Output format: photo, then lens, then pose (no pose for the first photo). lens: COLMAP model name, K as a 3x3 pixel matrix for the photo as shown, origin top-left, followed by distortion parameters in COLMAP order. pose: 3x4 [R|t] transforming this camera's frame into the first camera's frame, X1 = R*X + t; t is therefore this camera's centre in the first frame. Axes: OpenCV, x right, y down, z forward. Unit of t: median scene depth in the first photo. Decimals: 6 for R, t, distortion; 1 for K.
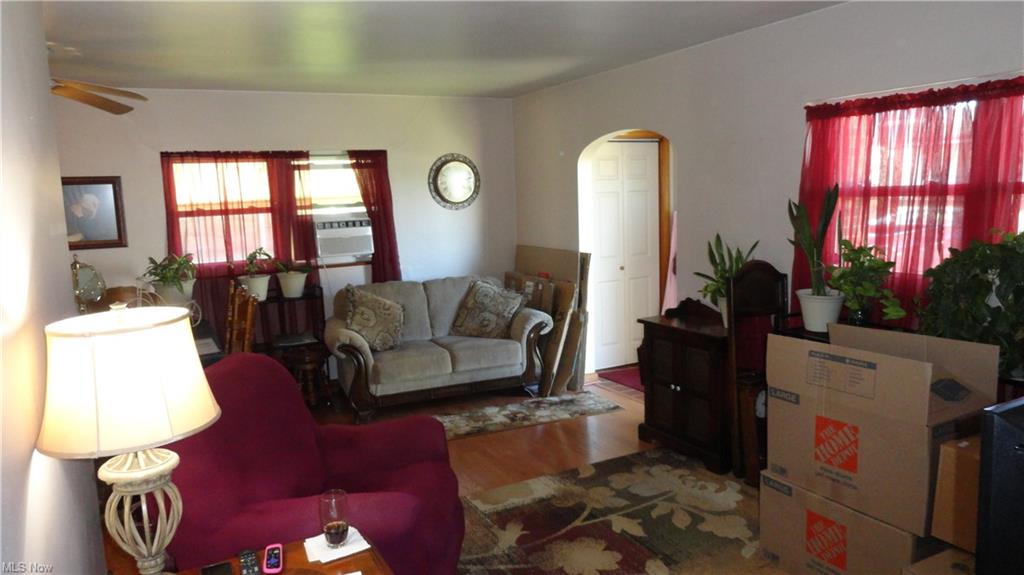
lens RADIAL K [[700.8, 0, 493.0], [0, 700.8, 293.1], [0, 0, 1]] dist [-0.008388, 0.008617]
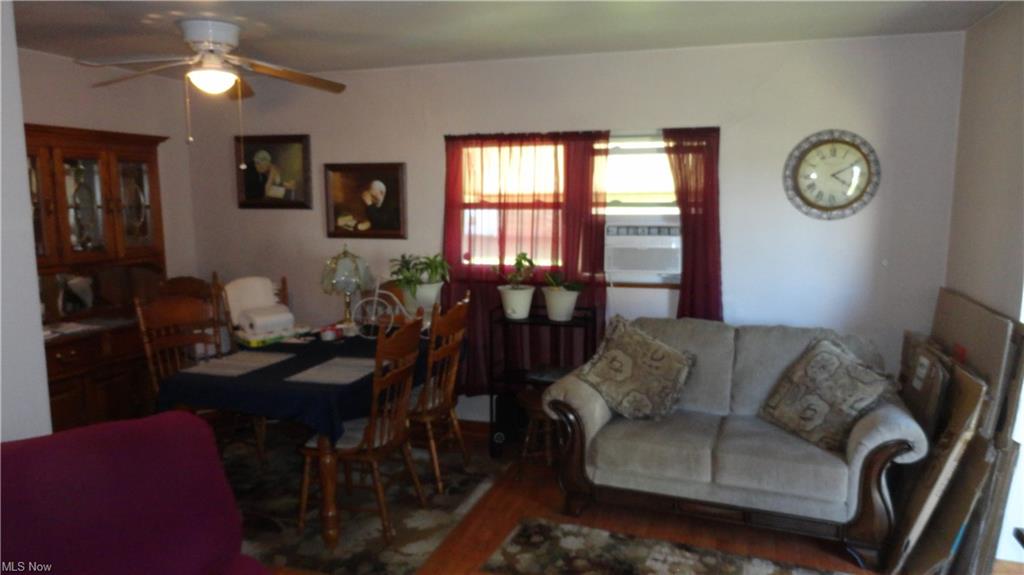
lens RADIAL K [[700.8, 0, 537.8], [0, 700.8, 277.3], [0, 0, 1]] dist [-0.008388, 0.008617]
pose [[0.715114, 0.120748, -0.688500, 0.229464], [-0.122974, 0.991337, 0.046132, -0.074604], [0.688106, 0.051678, 0.723767, 0.425489]]
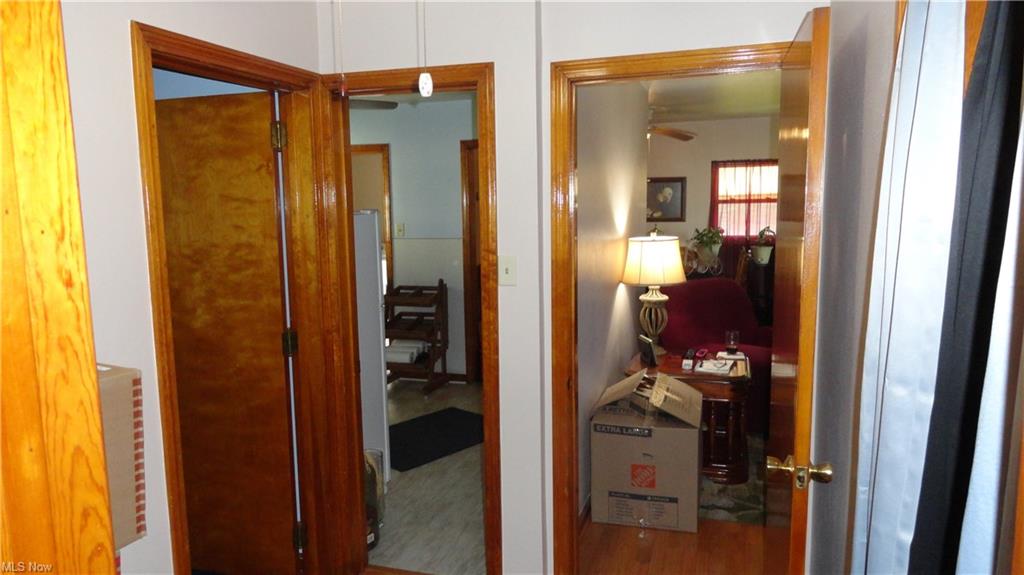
lens RADIAL K [[700.8, 0, 514.7], [0, 700.8, 288.7], [0, 0, 1]] dist [-0.008388, 0.008617]
pose [[0.725614, 0.114048, -0.678585, 0.270638], [-0.107728, 0.992837, 0.051670, 0.041661], [0.679617, 0.035610, 0.732702, -0.385957]]
